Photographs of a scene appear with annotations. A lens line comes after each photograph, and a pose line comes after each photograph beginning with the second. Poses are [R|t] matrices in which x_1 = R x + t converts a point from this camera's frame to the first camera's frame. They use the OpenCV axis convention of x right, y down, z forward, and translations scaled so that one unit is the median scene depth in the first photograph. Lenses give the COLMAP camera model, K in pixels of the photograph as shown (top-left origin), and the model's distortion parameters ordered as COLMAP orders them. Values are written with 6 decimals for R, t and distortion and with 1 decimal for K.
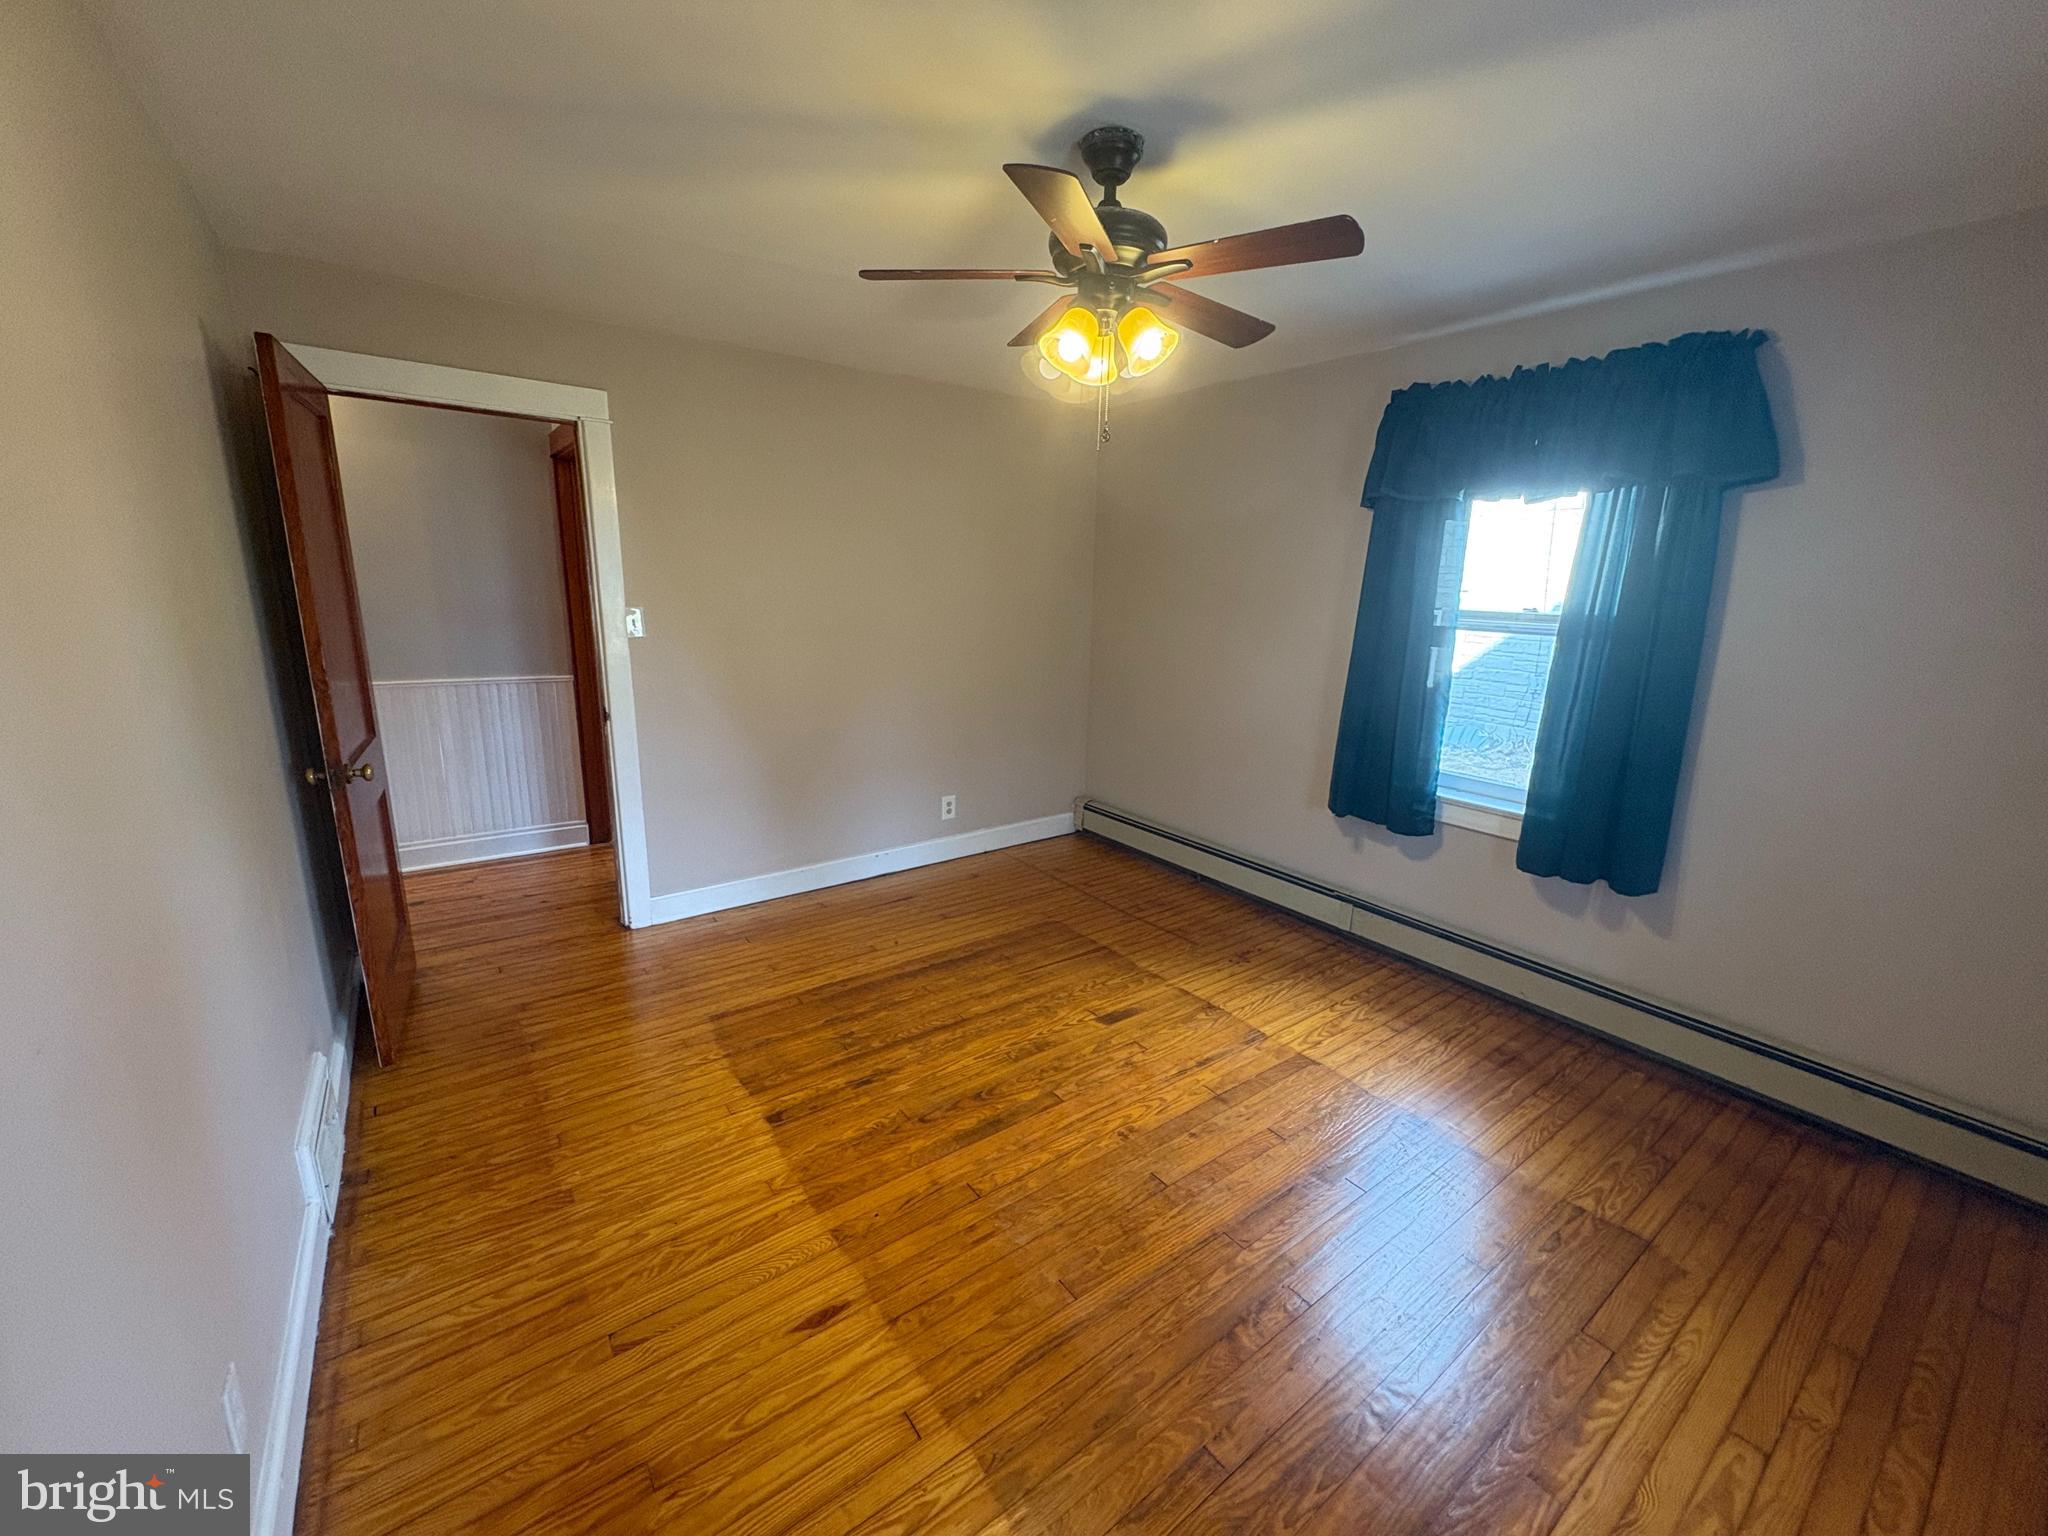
lens RADIAL K [[819.2, 0, 1024.0], [0, 819.2, 770.7], [0, 0, 1]] dist [-0.008942, 0.001762]
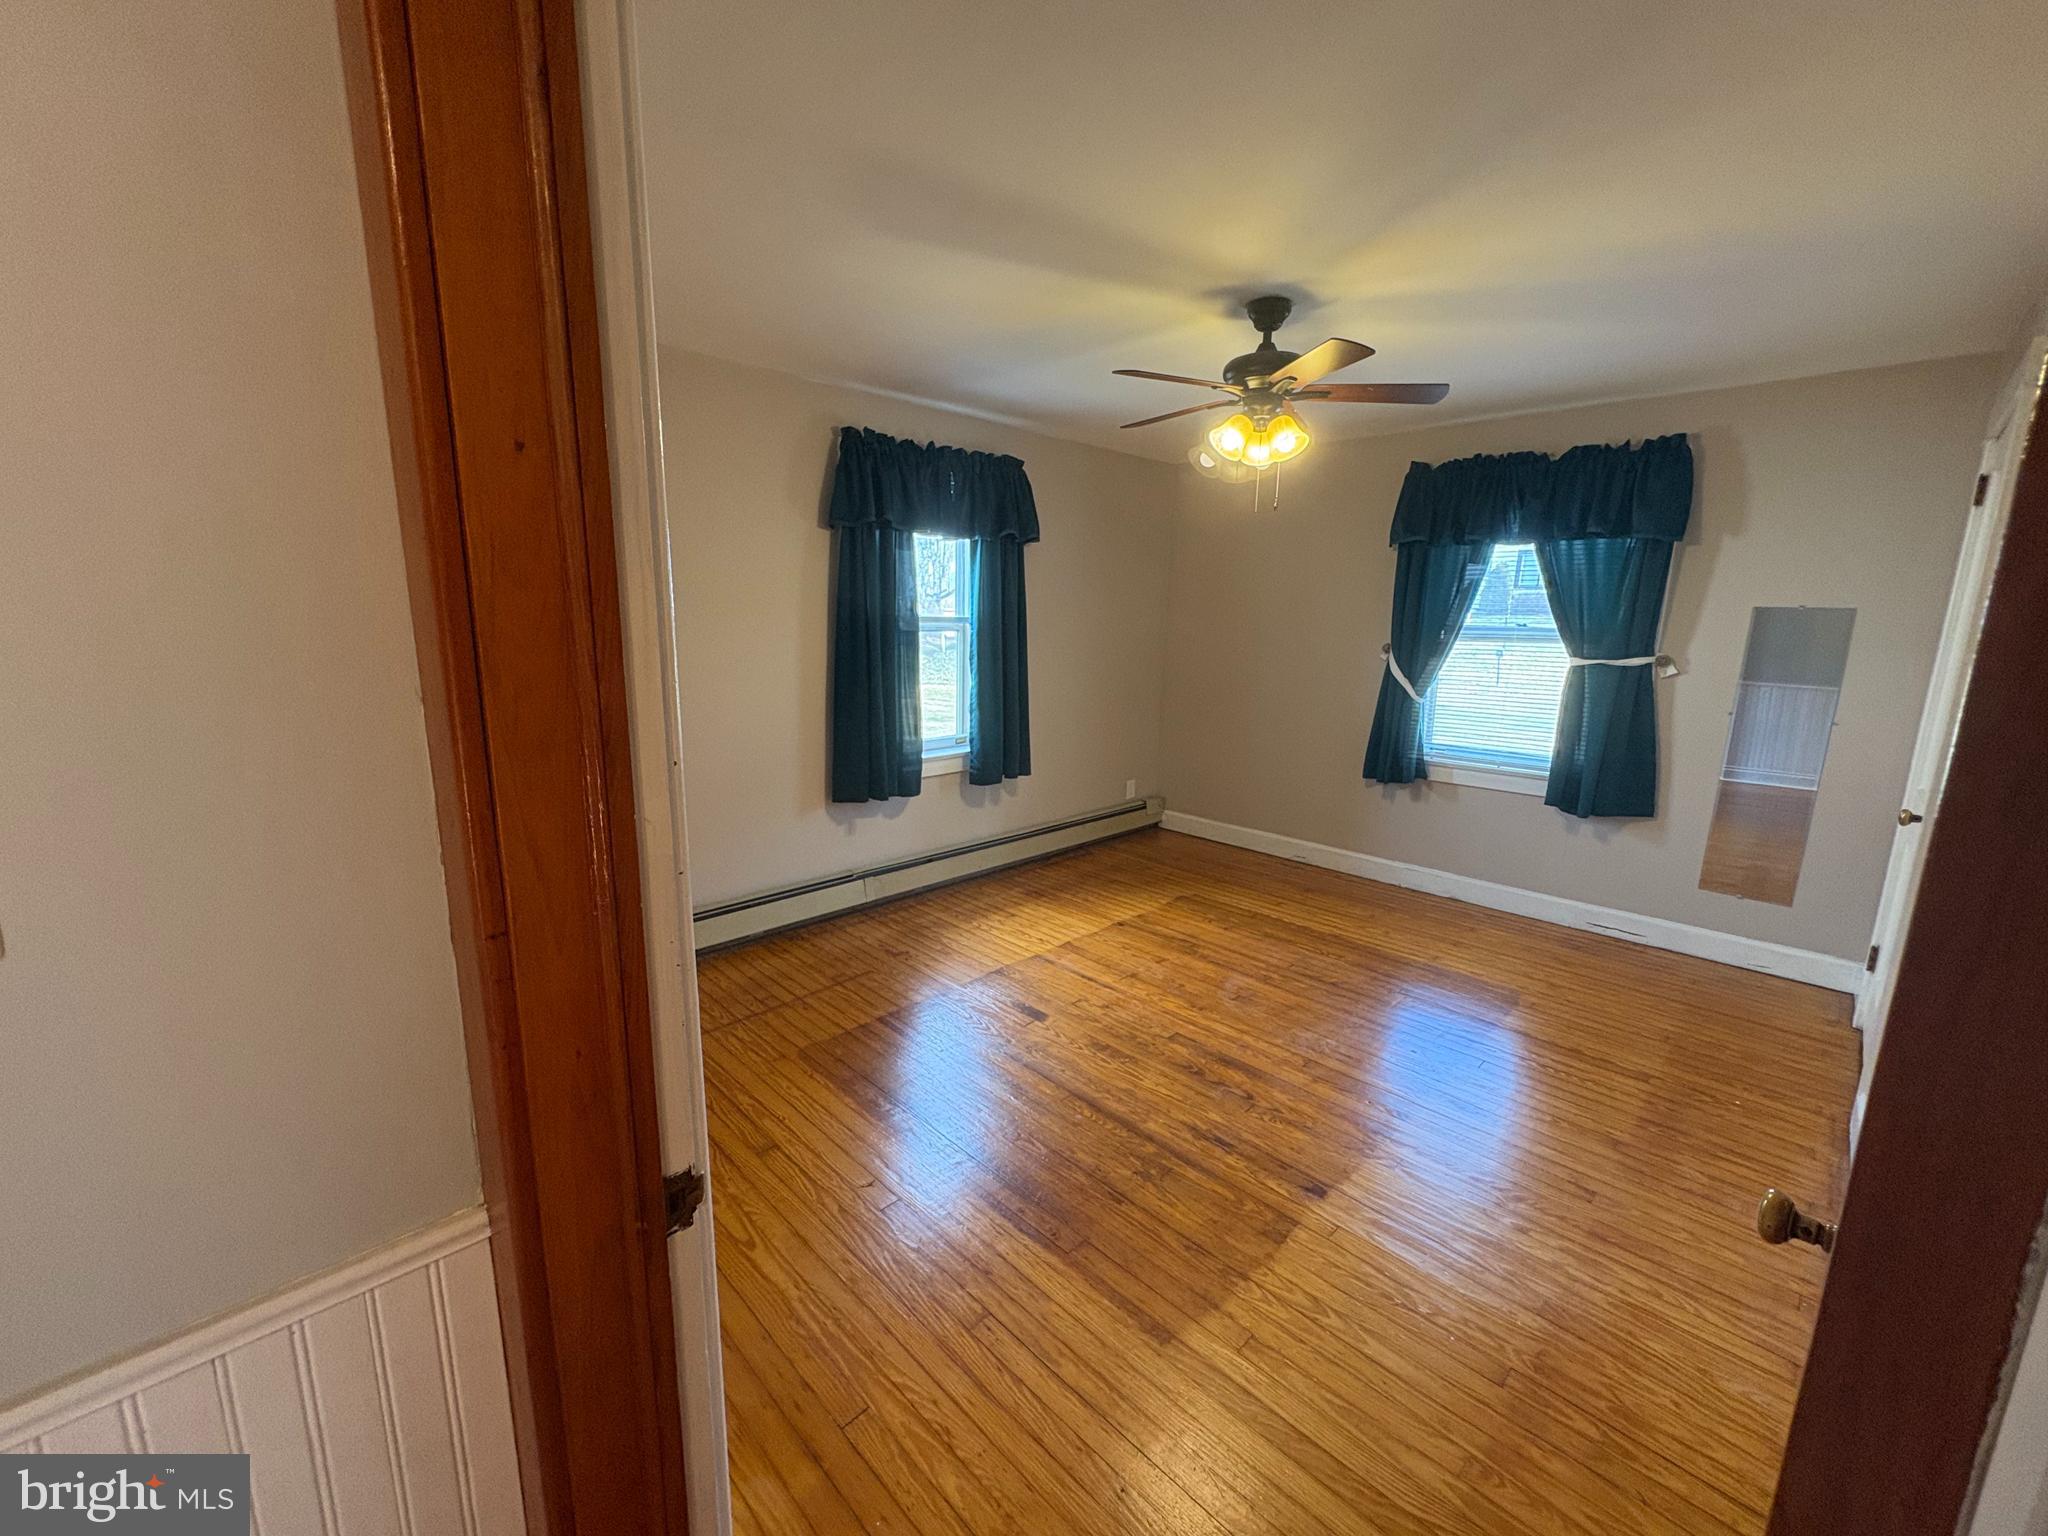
lens RADIAL K [[819.2, 0, 1023.5], [0, 819.2, 771.4], [0, 0, 1]] dist [-0.008942, 0.001762]
pose [[-0.146252, -0.220212, 0.964426, -0.888310], [0.204926, 0.947017, 0.247314, -0.272474], [-0.967789, 0.233806, -0.093376, 1.106342]]
